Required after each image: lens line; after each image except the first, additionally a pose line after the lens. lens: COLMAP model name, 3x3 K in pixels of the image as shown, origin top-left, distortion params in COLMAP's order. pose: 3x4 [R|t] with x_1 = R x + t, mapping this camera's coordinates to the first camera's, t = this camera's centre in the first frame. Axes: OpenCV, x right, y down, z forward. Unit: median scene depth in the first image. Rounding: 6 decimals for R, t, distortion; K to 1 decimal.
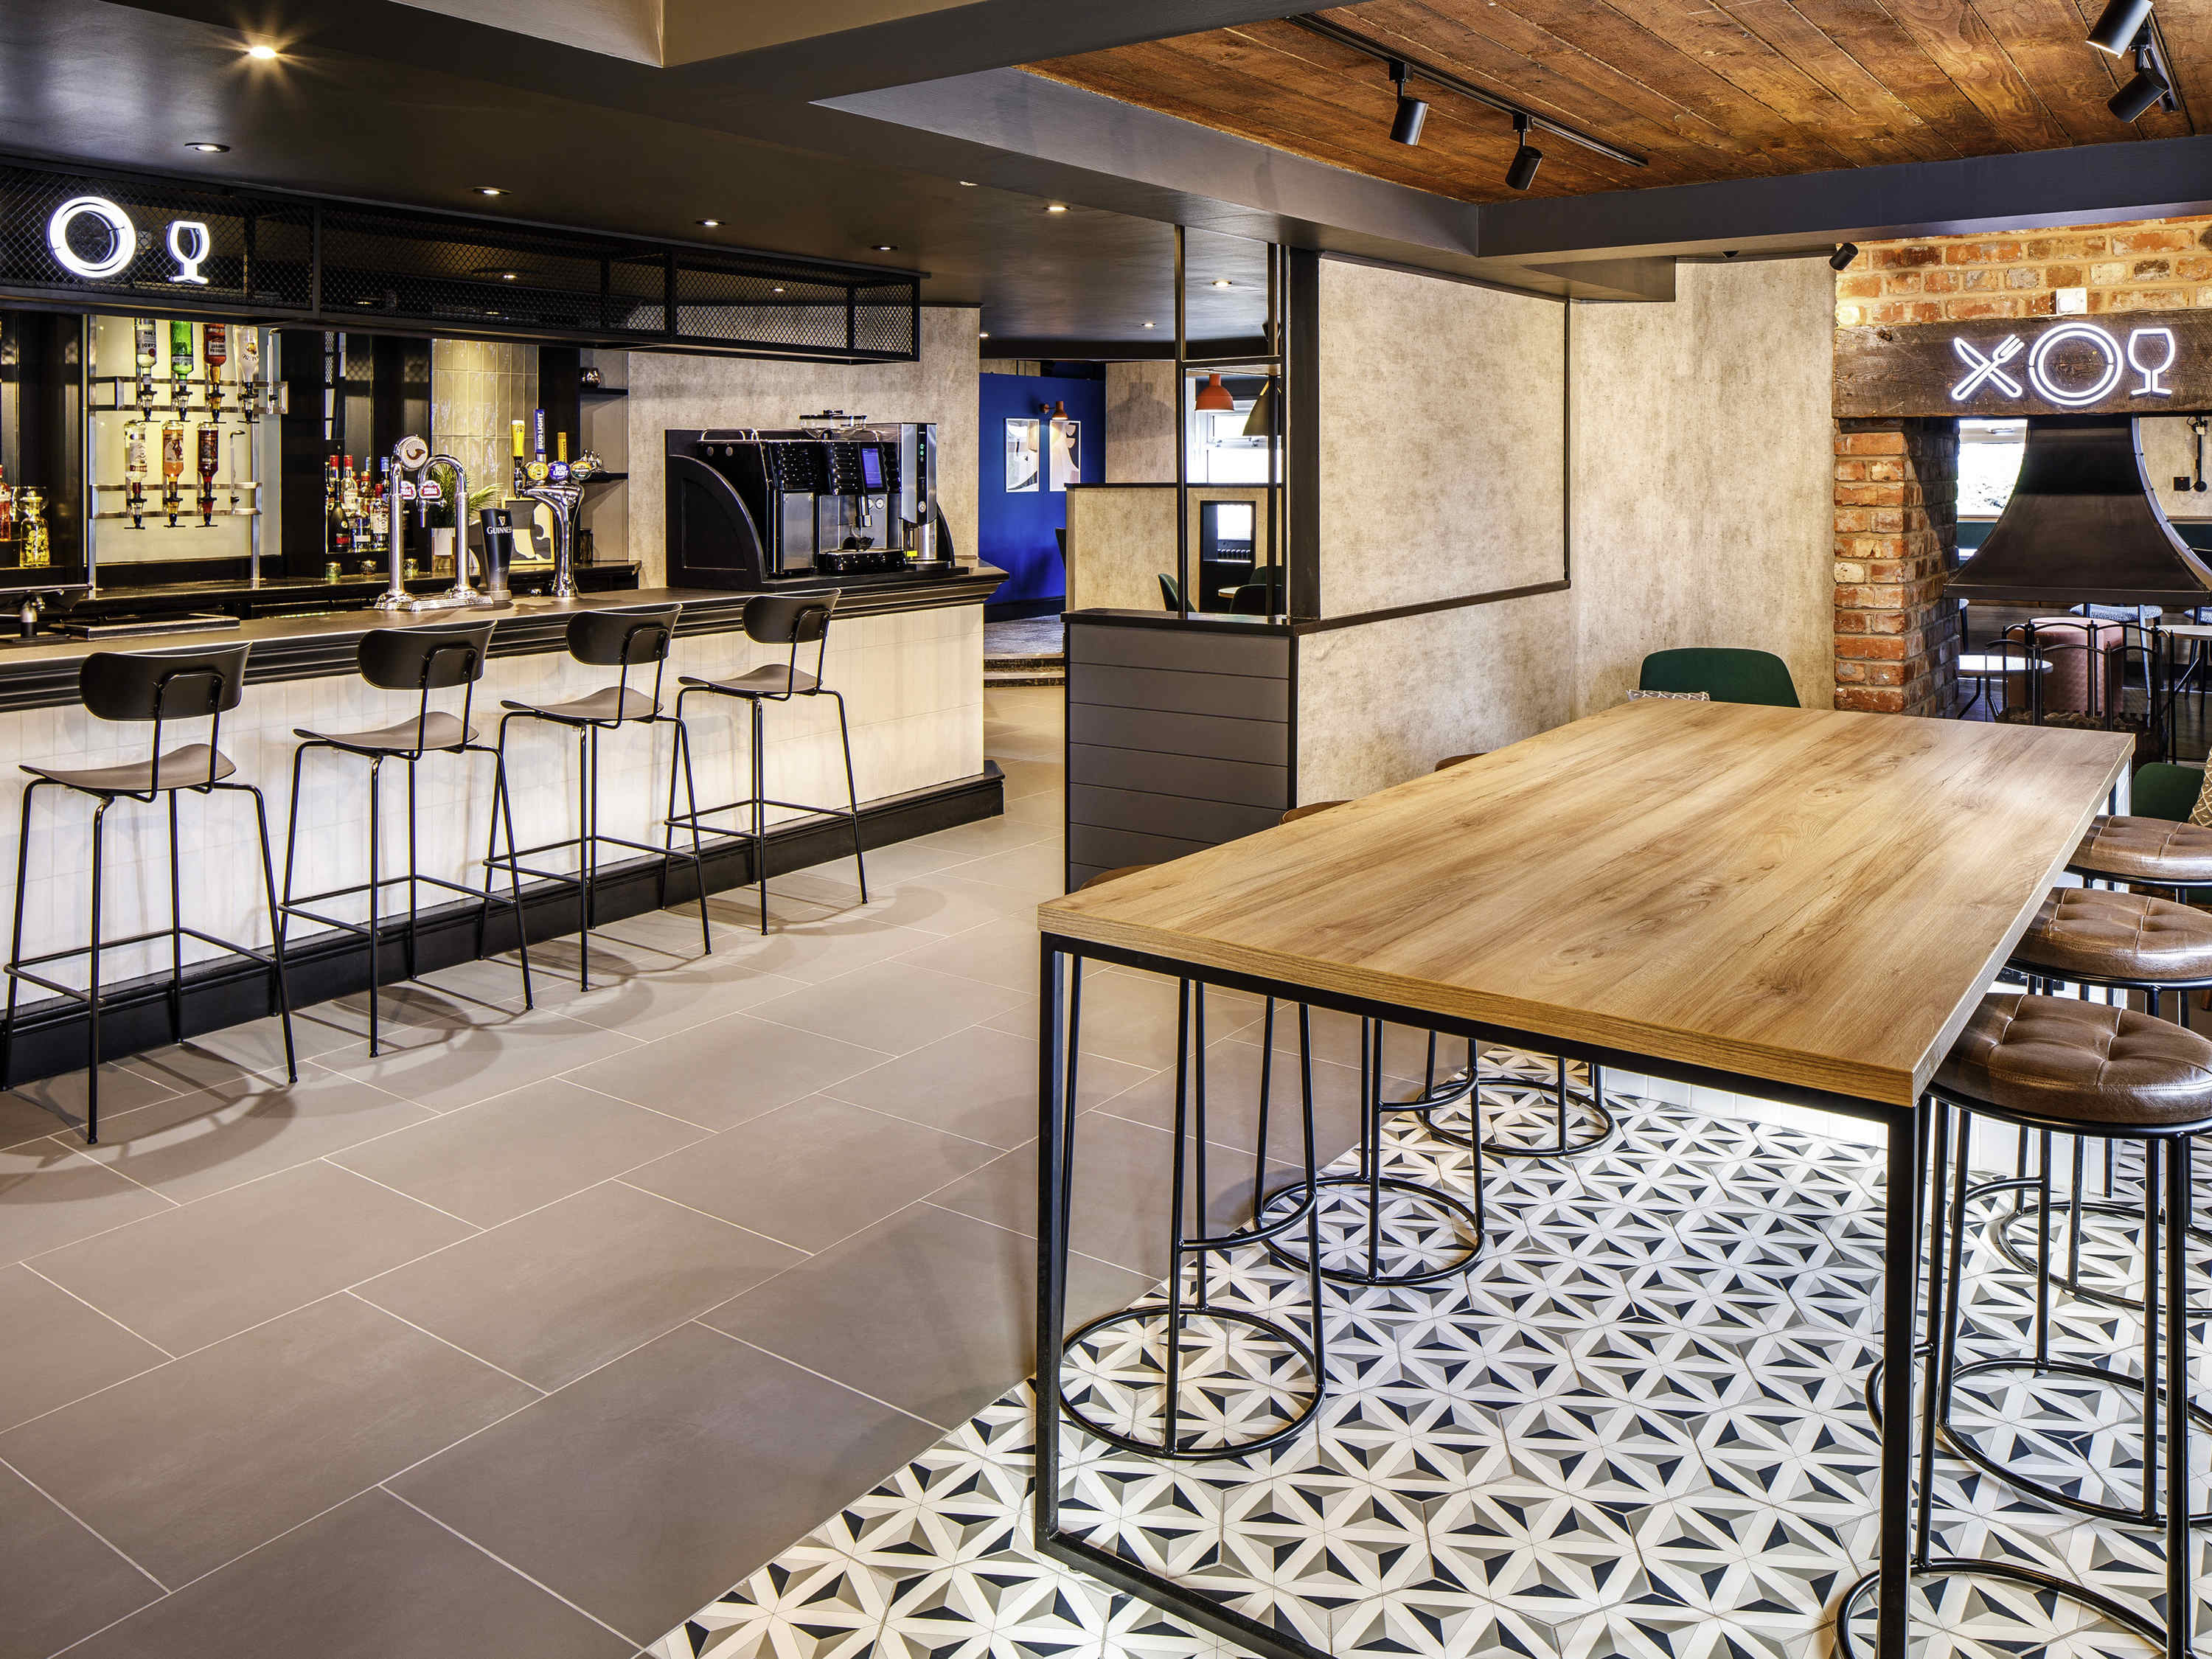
lens RADIAL K [[1702.8, 0, 1088.0], [0, 1702.8, 689.4], [0, 0, 1]] dist [-0.006885, -0.000124]
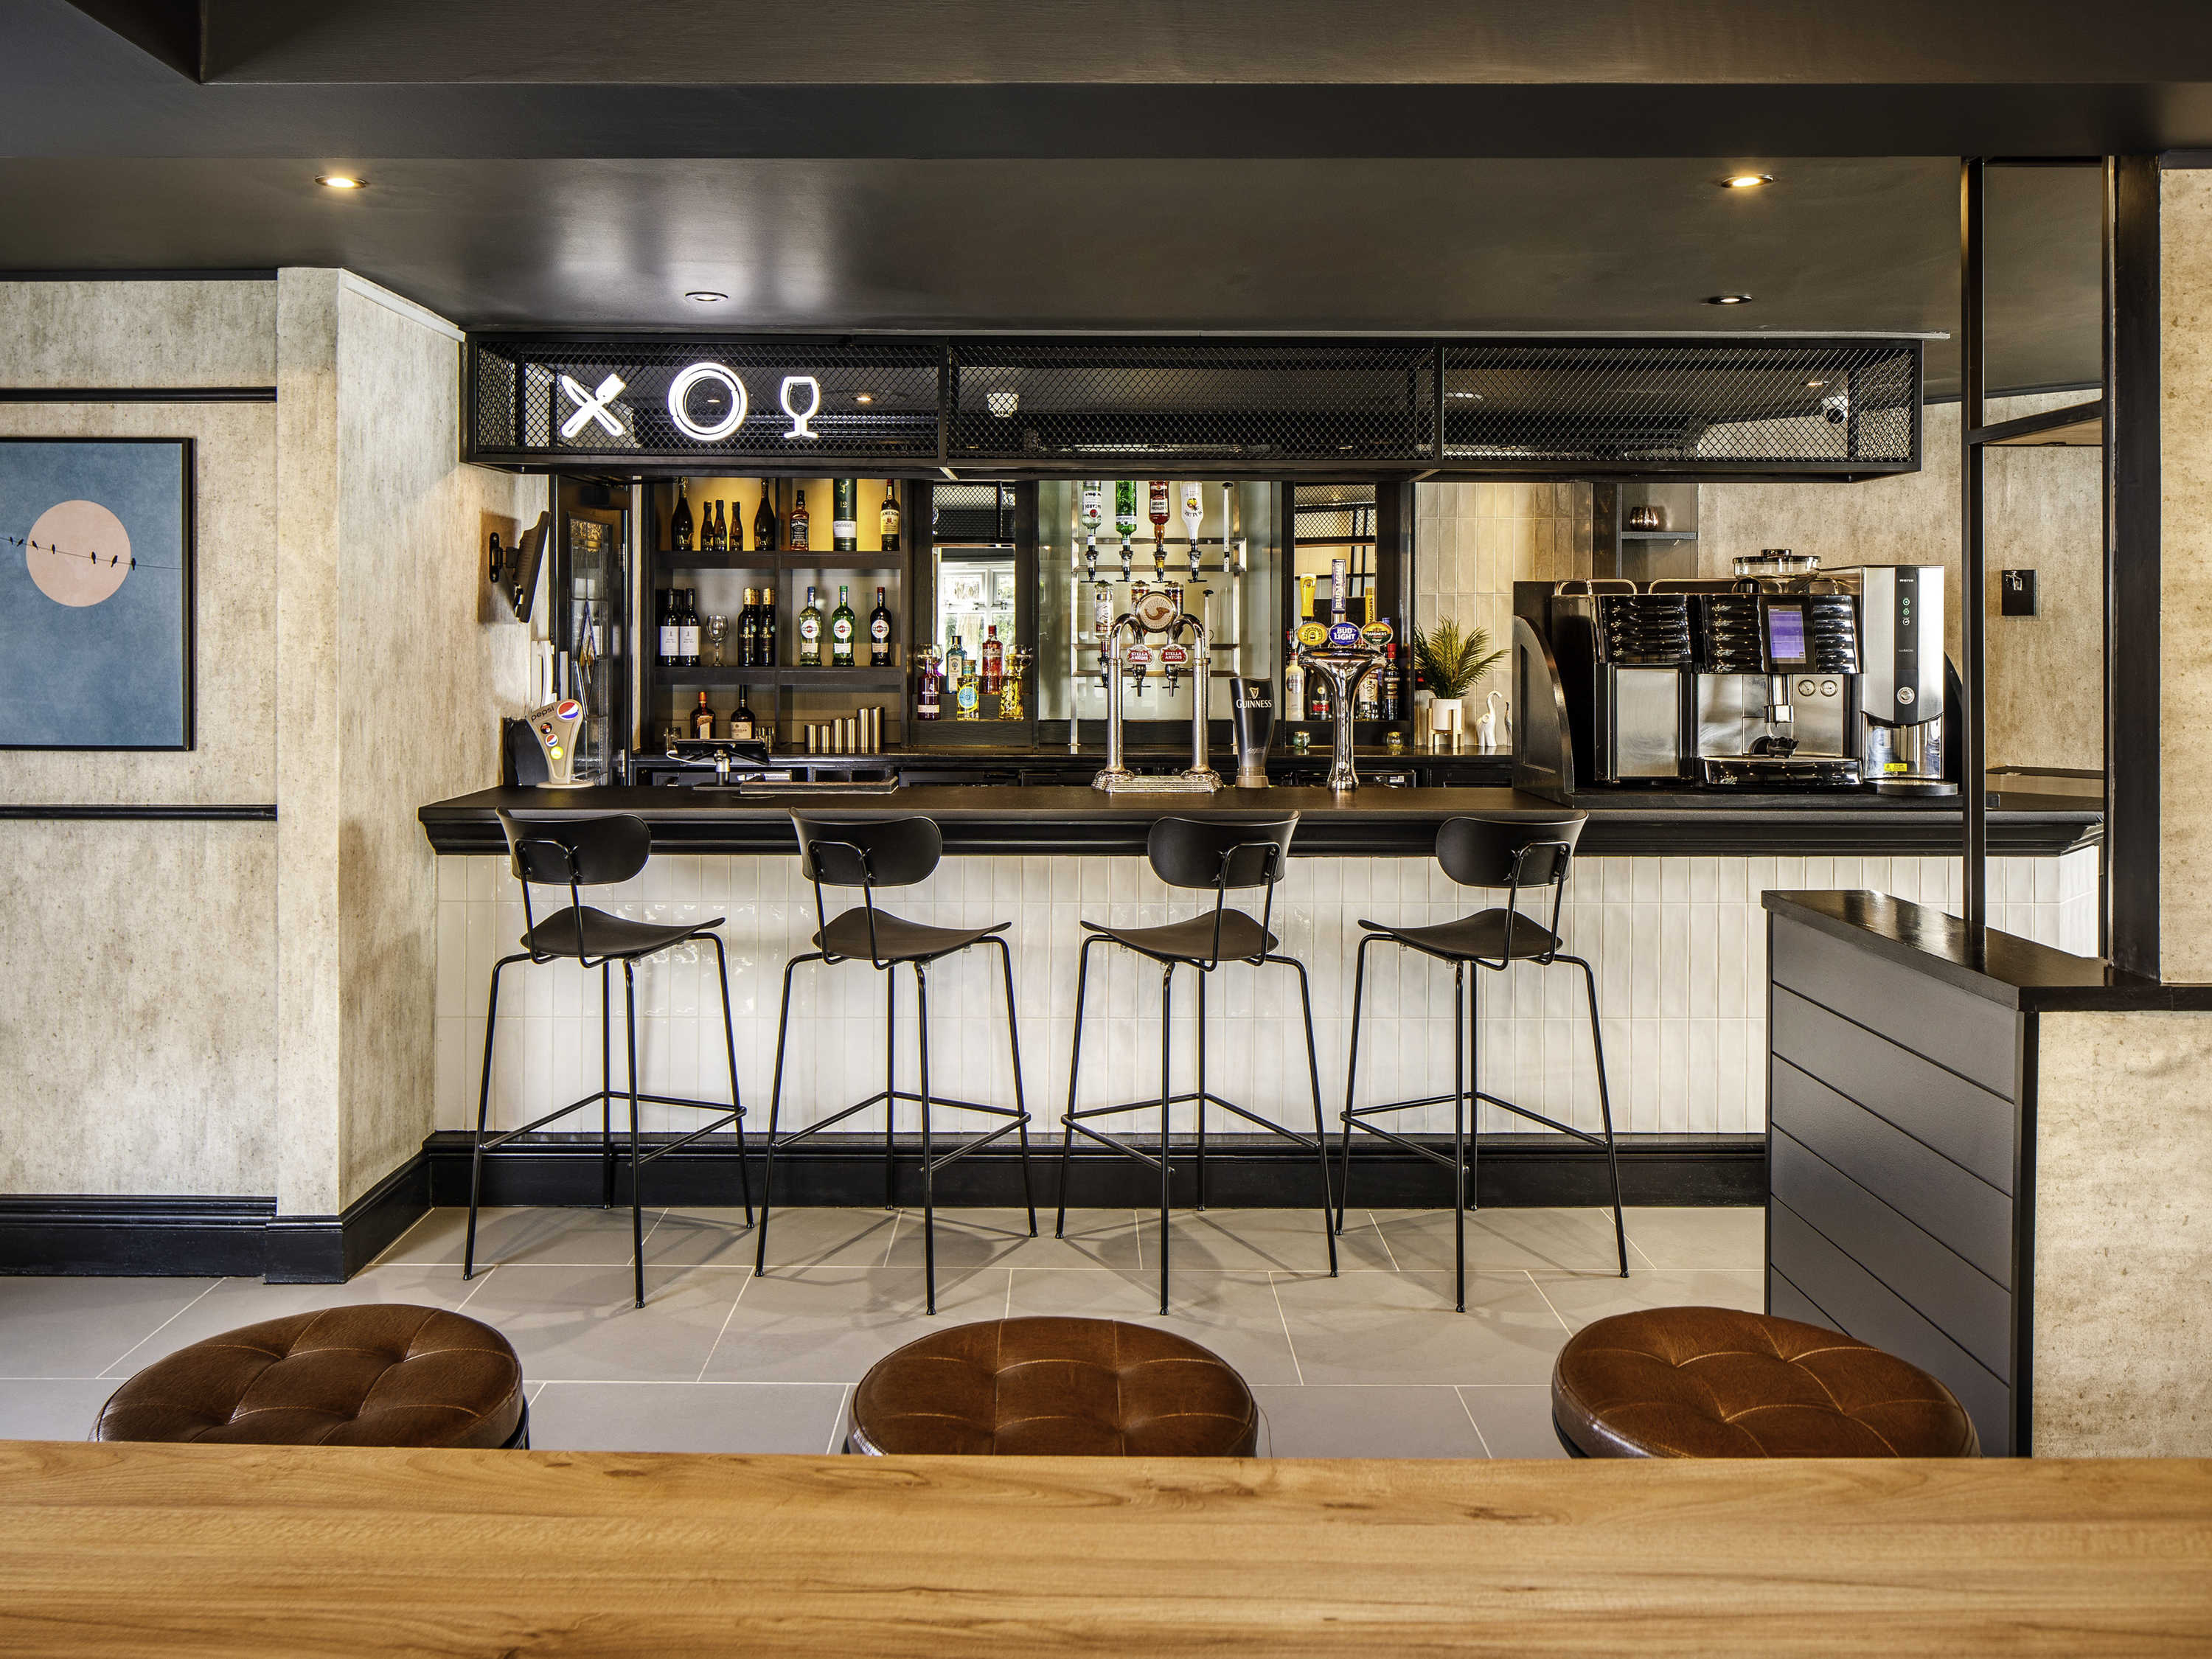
lens RADIAL K [[1756.0, 0, 1100.8], [0, 1756.0, 719.8], [0, 0, 1]] dist [-0.006922, -0.000692]
pose [[0.591867, 0.046679, -0.804683, 0.300131], [-0.110251, 0.993627, -0.023453, -0.056562], [0.798460, 0.102598, 0.593242, 0.424057]]
